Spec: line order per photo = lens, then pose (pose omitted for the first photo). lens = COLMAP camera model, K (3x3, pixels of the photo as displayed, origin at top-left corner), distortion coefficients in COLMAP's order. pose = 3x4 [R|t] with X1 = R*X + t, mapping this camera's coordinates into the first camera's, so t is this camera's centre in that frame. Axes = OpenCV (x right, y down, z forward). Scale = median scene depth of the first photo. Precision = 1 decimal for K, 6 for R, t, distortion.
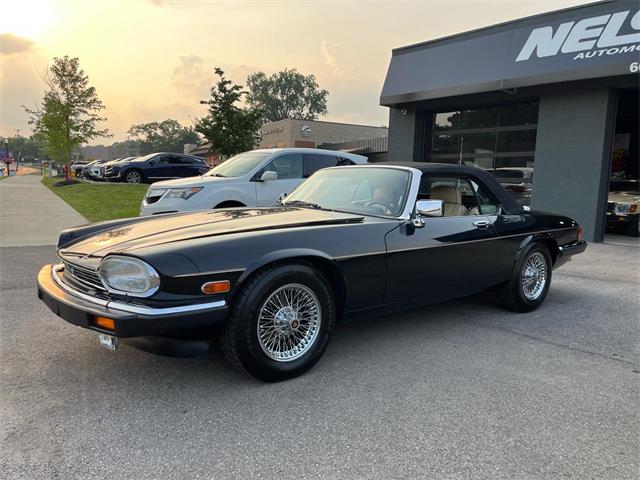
lens RADIAL K [[490.8, 0, 321.5], [0, 490.8, 238.1], [0, 0, 1]] dist [0.078515, -0.110155]
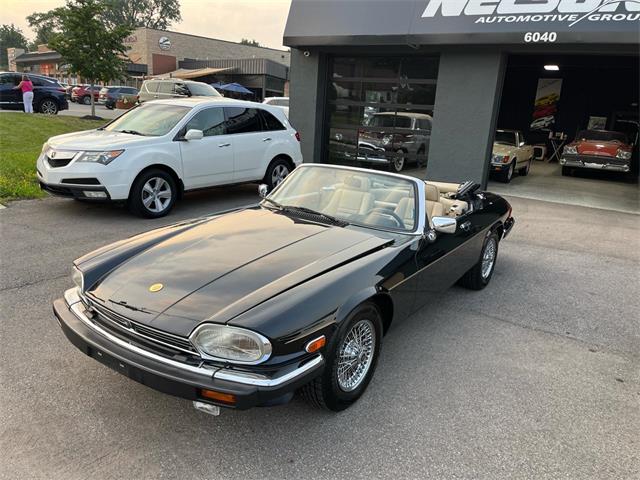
lens RADIAL K [[486.3, 0, 332.0], [0, 486.3, 242.6], [0, 0, 1]] dist [0.086084, -0.113098]
pose [[0.956622, -0.048019, 0.287349, -0.286698], [-0.000683, 0.985950, 0.167036, -0.173967], [-0.291332, -0.159987, 0.943149, 0.034661]]
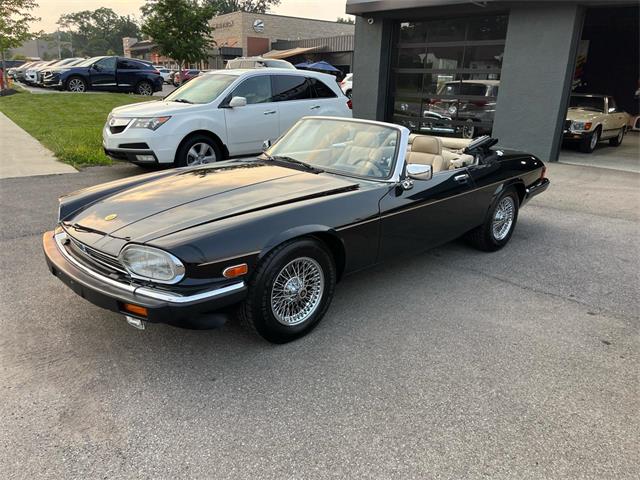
lens RADIAL K [[490.8, 0, 324.2], [0, 490.8, 241.5], [0, 0, 1]] dist [0.064439, -0.079809]
pose [[0.995566, -0.028268, 0.089715, -0.070869], [0.009746, 0.979641, 0.200523, -0.109859], [-0.093557, -0.198759, 0.975573, -0.036405]]
